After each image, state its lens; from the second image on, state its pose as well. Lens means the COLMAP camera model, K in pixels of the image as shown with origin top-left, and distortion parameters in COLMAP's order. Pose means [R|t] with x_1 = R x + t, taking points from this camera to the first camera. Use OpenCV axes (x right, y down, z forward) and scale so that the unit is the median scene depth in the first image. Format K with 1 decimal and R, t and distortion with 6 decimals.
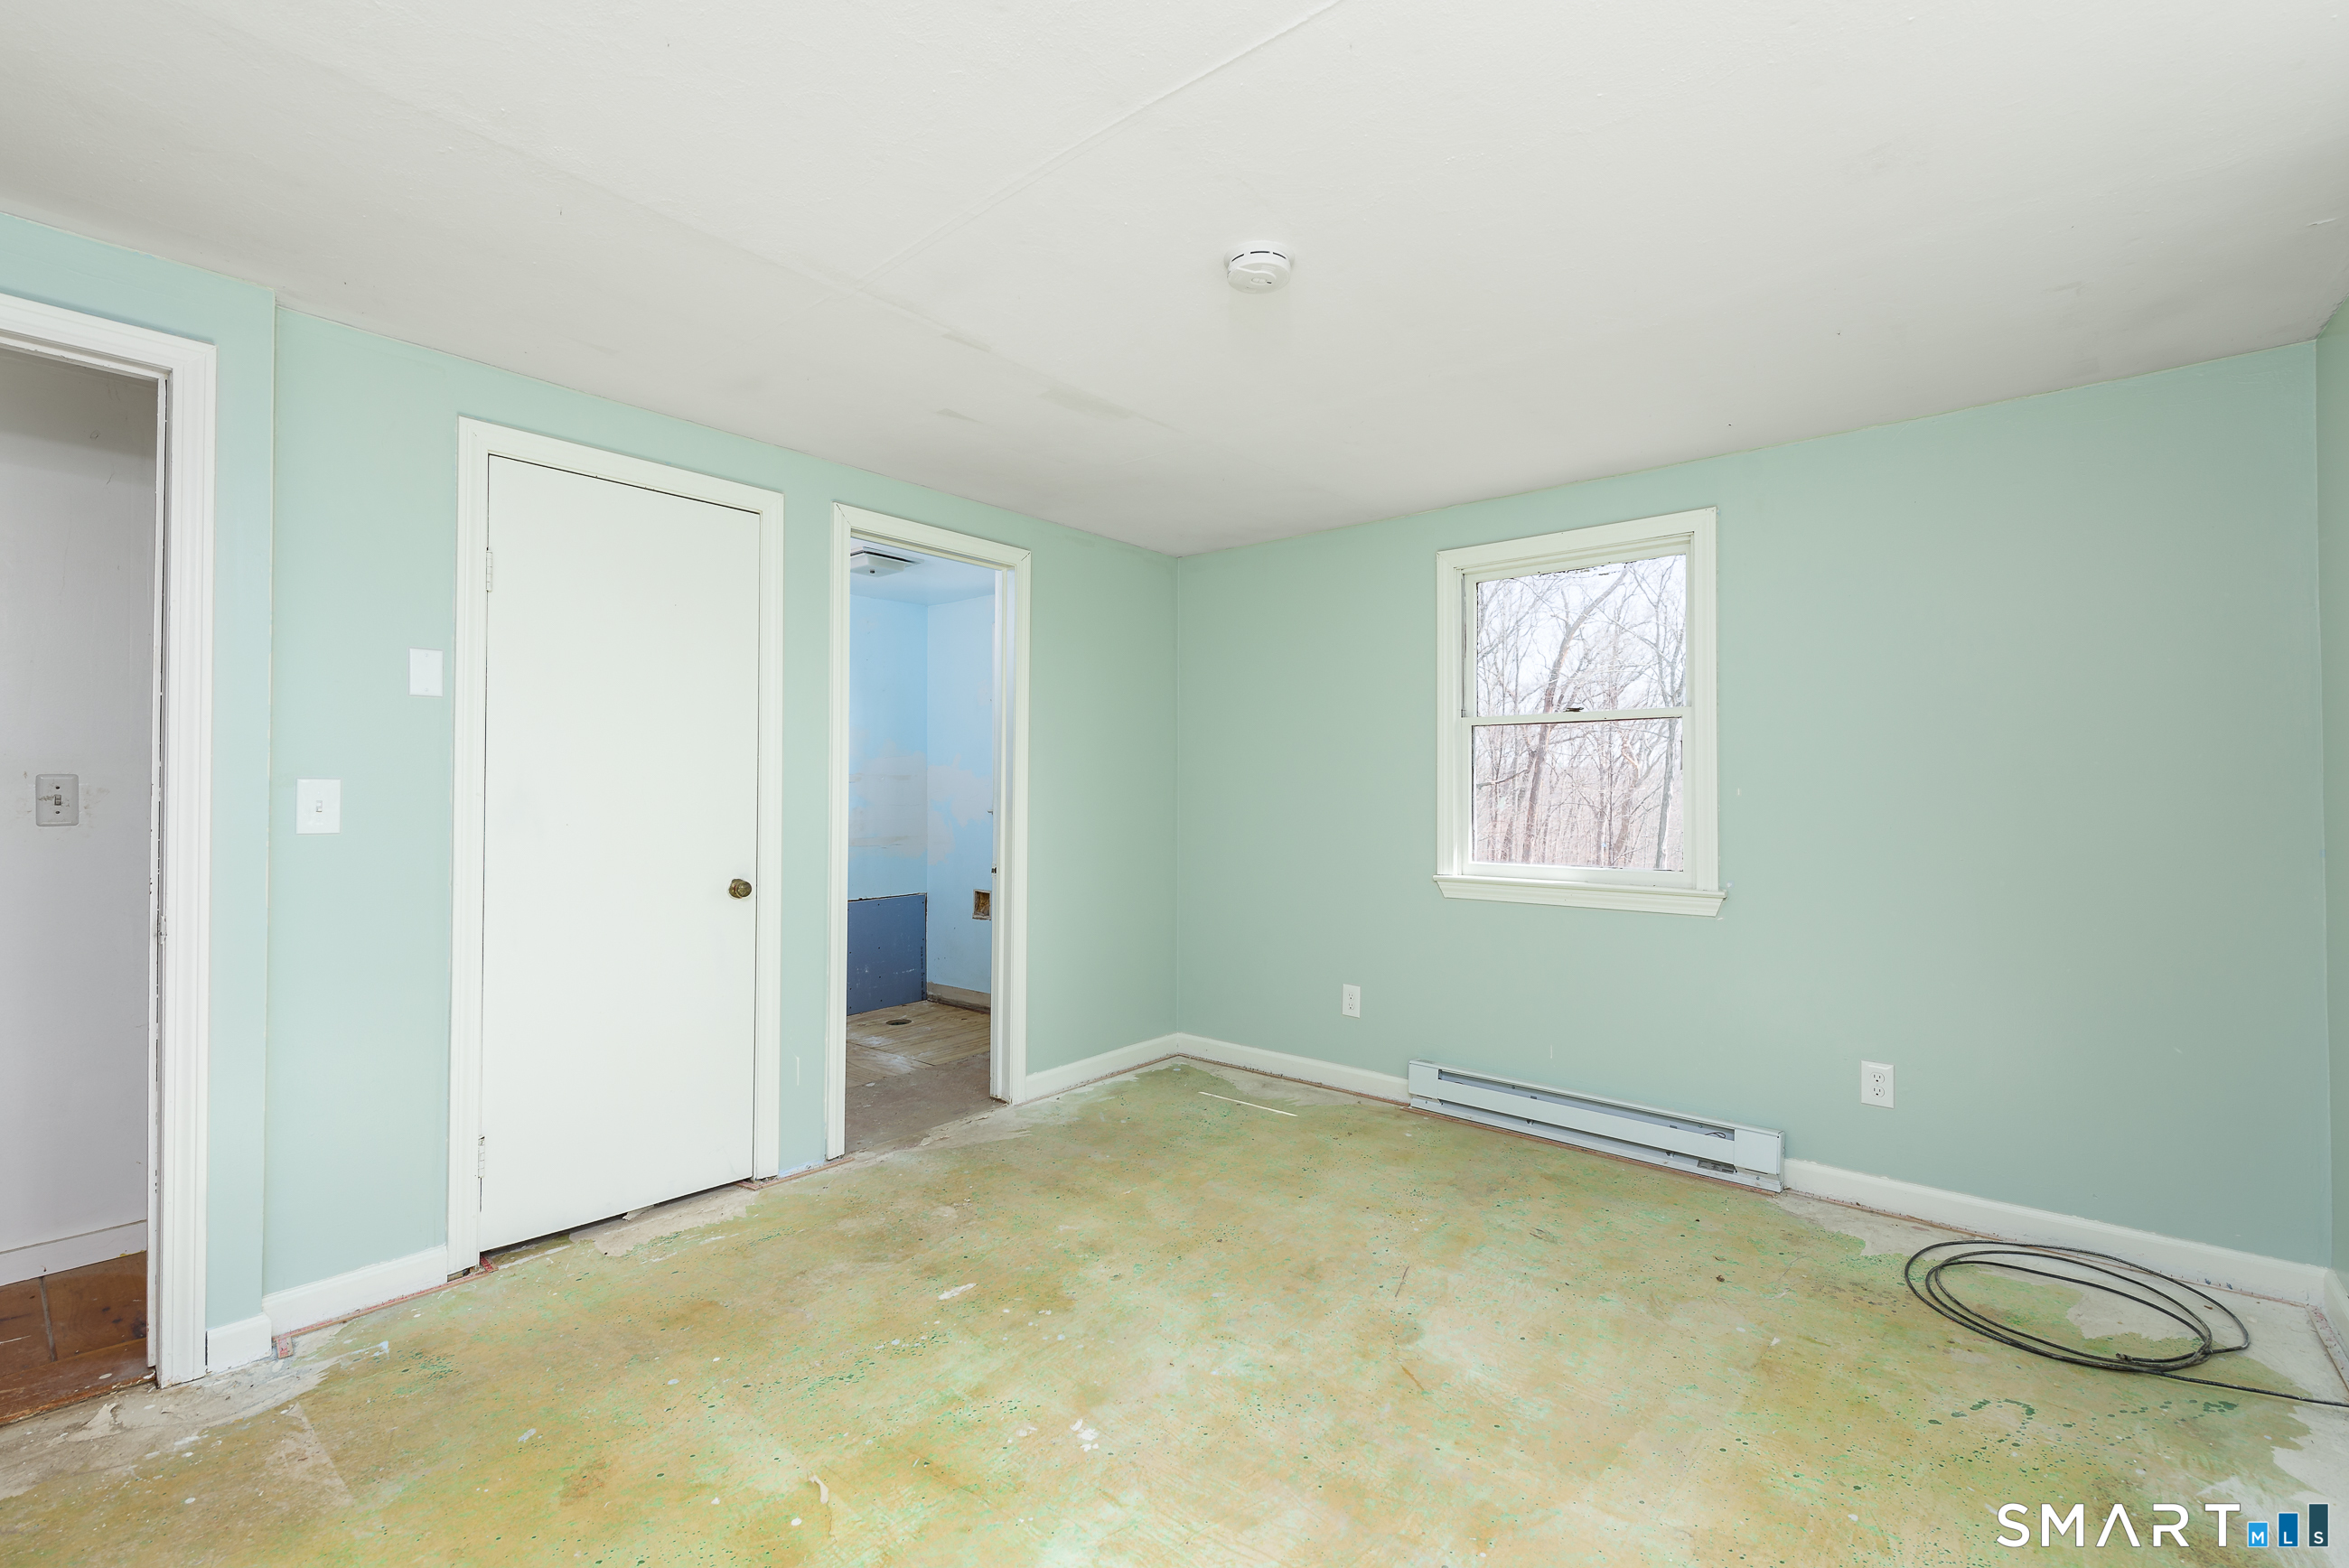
lens RADIAL K [[1008.5, 0, 1174.5], [0, 1008.5, 784.0], [0, 0, 1]] dist [0.019068, -0.008581]
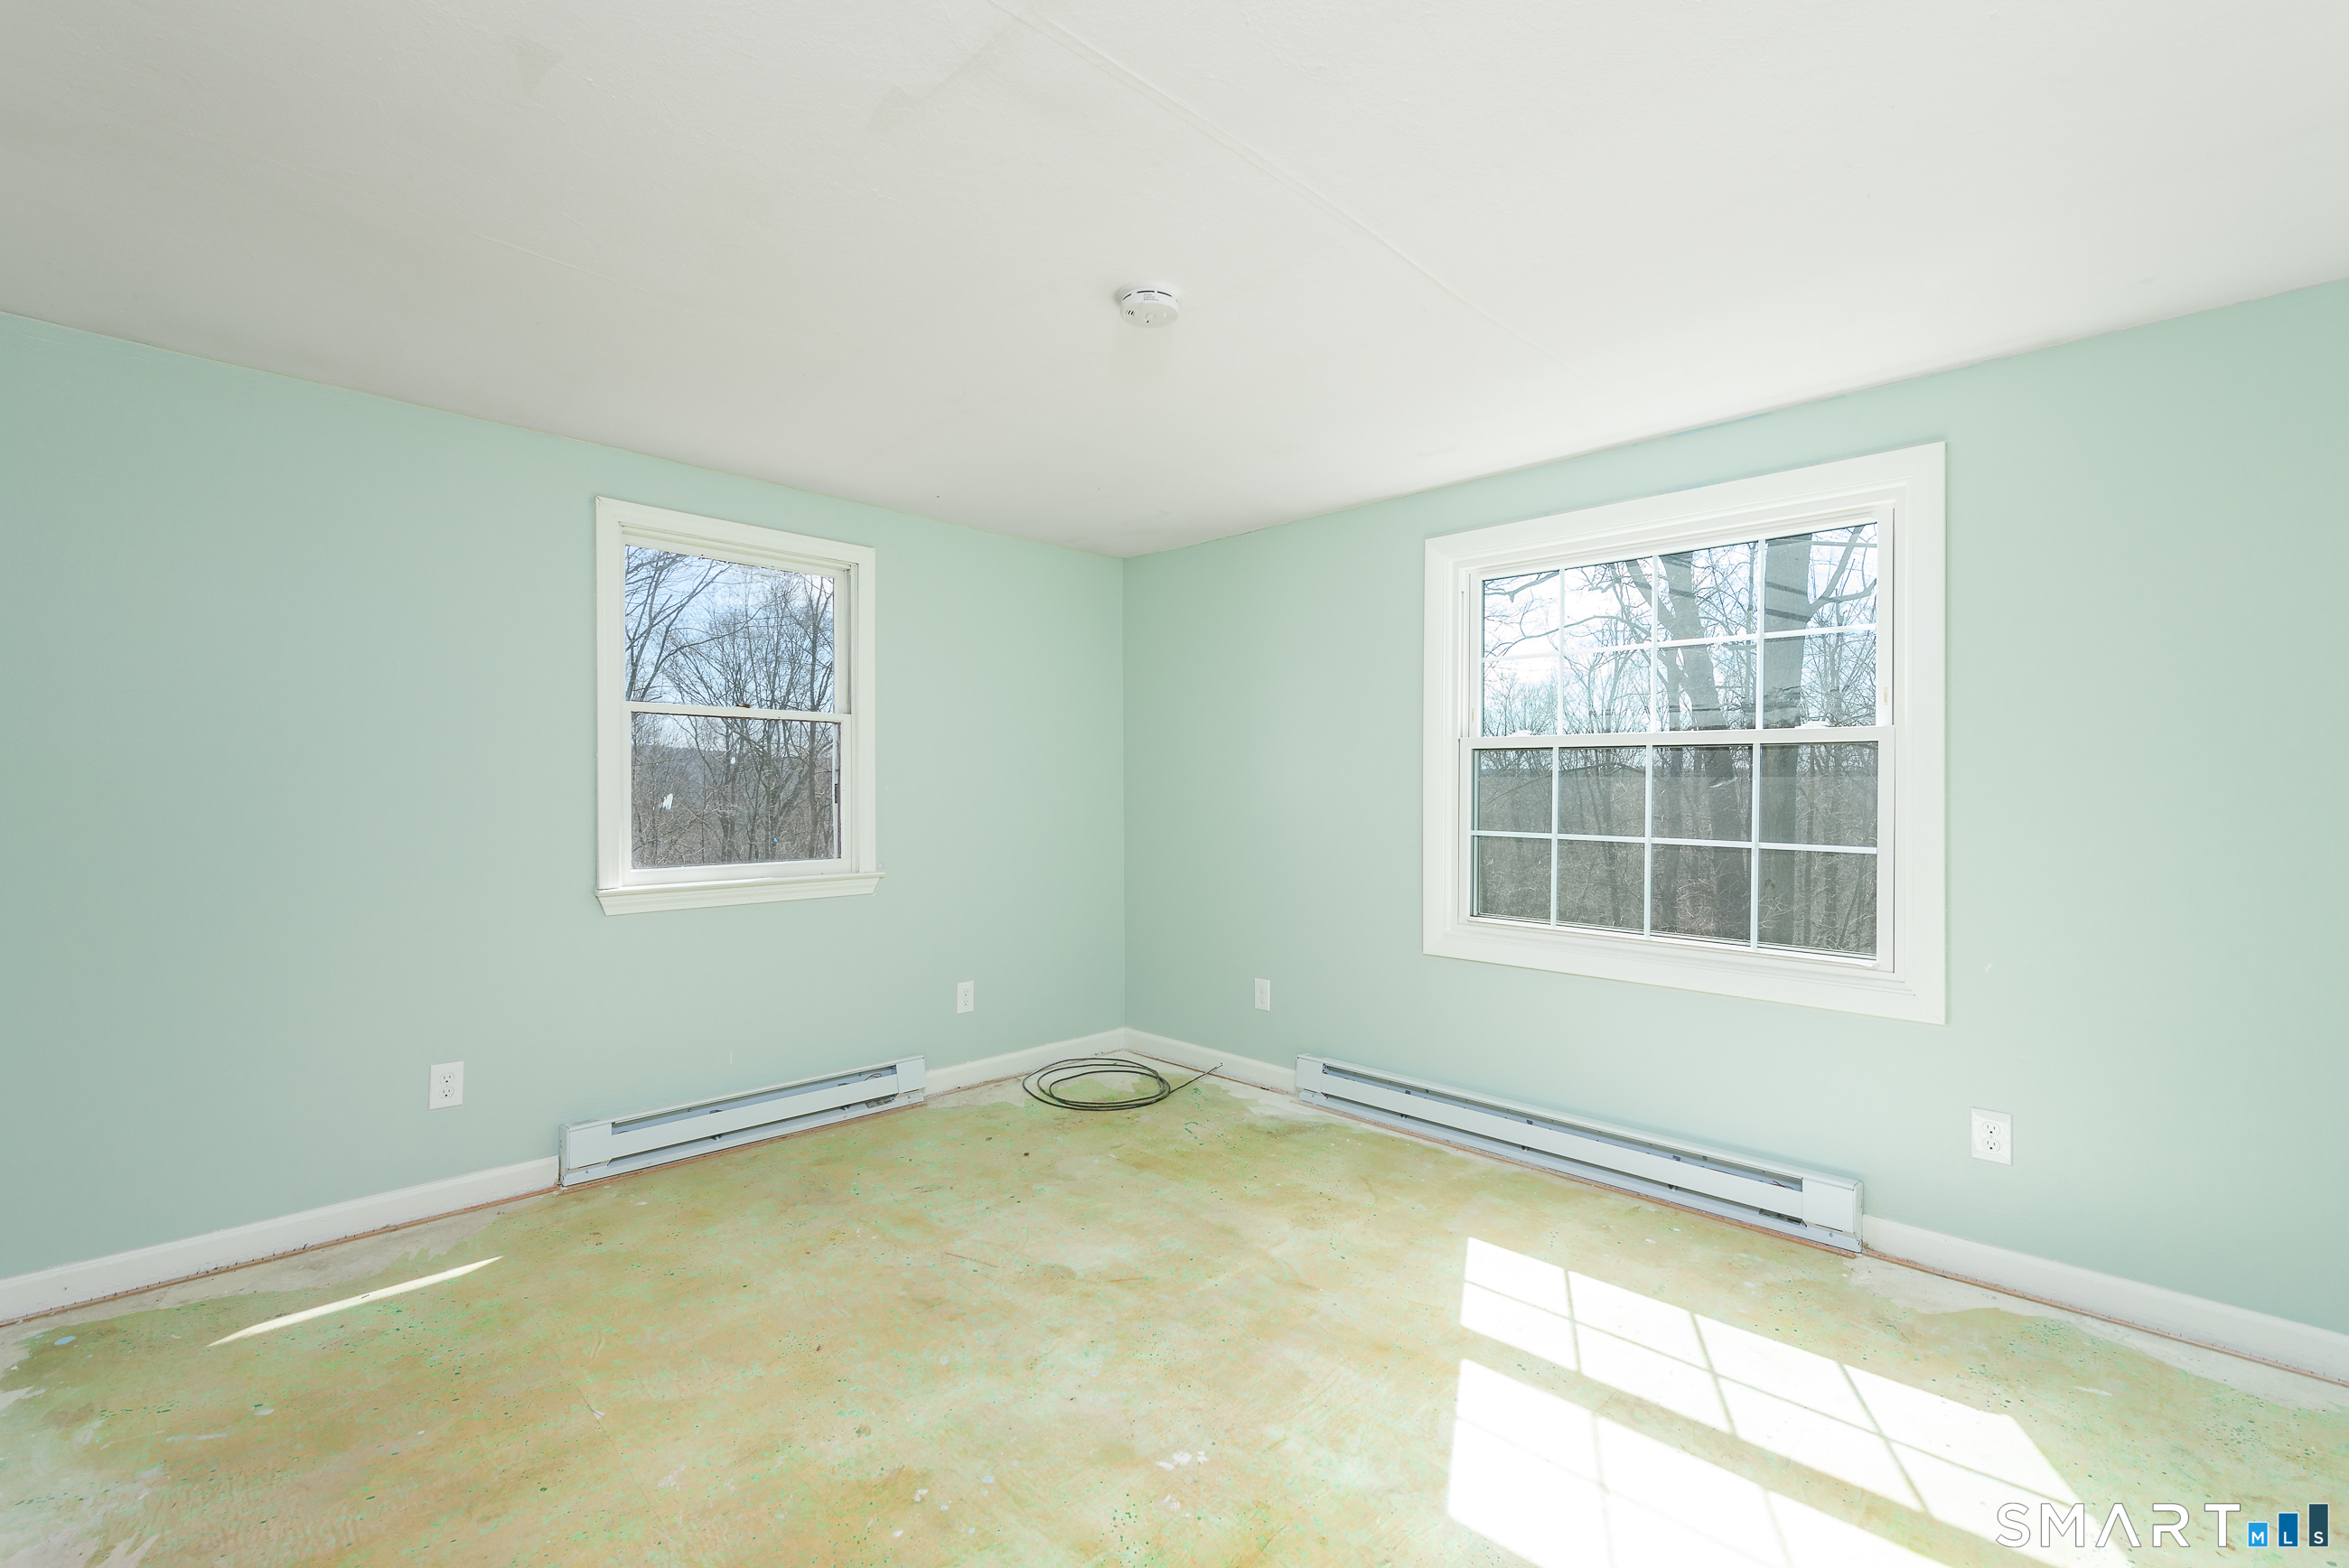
lens RADIAL K [[1008.5, 0, 1174.5], [0, 1008.5, 784.0], [0, 0, 1]] dist [0.019068, -0.008581]
pose [[0.086189, 0.003916, 0.996271, -0.694657], [-0.007807, 0.999964, -0.003255, 0.004080], [-0.996248, -0.007497, 0.086217, 0.617226]]
